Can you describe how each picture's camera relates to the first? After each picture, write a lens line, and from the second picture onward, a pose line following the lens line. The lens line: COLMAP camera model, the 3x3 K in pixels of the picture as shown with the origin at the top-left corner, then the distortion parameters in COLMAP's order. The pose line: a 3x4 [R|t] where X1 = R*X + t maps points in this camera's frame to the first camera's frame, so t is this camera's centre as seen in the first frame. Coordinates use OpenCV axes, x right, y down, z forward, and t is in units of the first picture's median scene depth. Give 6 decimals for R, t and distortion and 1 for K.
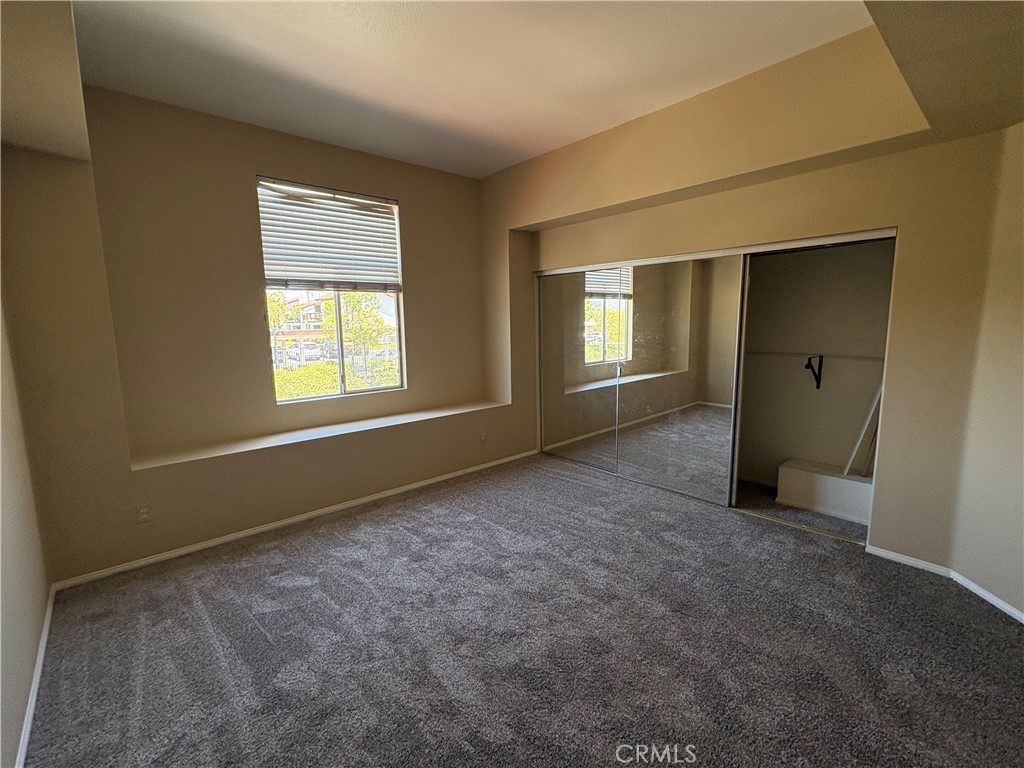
lens RADIAL K [[450.1, 0, 513.7], [0, 450.1, 379.3], [0, 0, 1]] dist [0.001694, -0.000089]
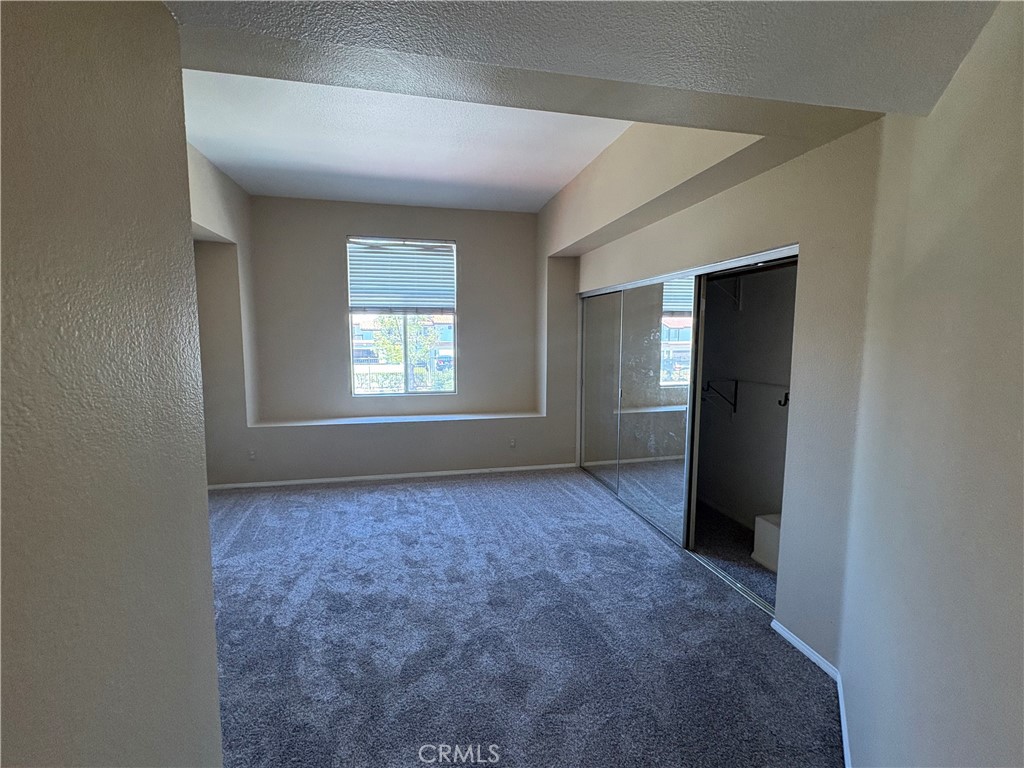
lens RADIAL K [[450.1, 0, 509.7], [0, 450.1, 380.6], [0, 0, 1]] dist [0.001694, -0.000089]
pose [[0.875707, 0.066819, -0.478197, 0.566524], [-0.078663, 0.996890, -0.004755, -0.024522], [0.476392, 0.041780, 0.878240, 0.008354]]
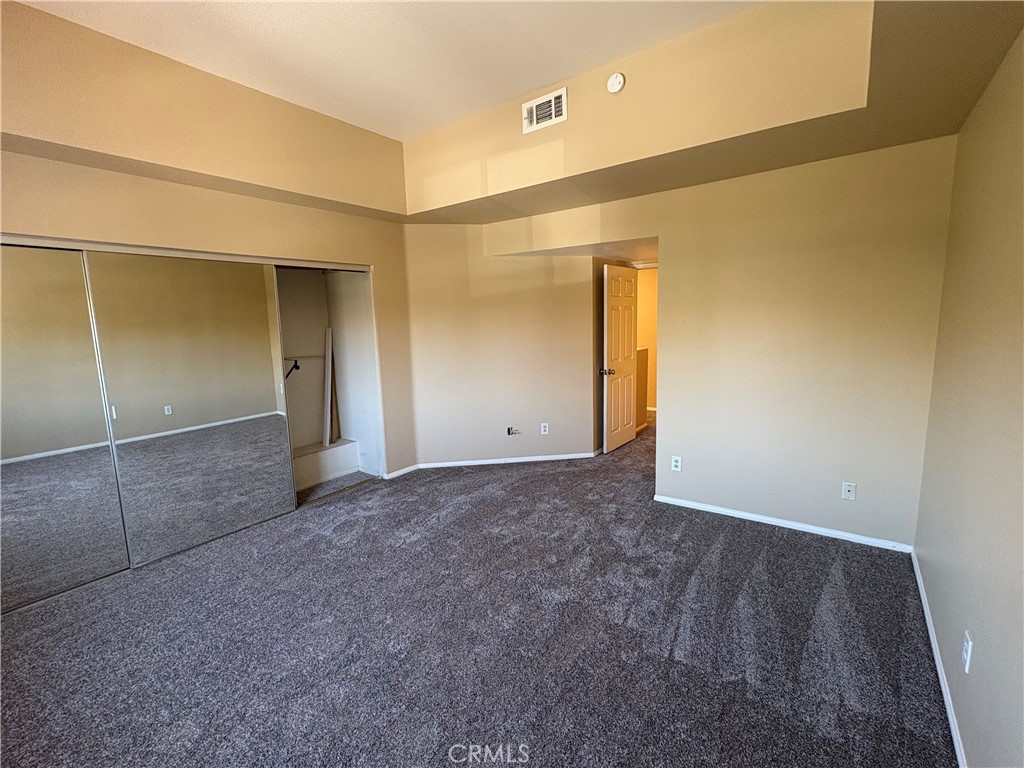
lens RADIAL K [[450.1, 0, 515.2], [0, 450.1, 389.1], [0, 0, 1]] dist [0.001694, -0.000089]
pose [[-0.216035, -0.137113, 0.966710, -0.570448], [0.140801, 0.975367, 0.169806, -0.086273], [-0.966180, 0.172798, -0.191407, 0.641938]]
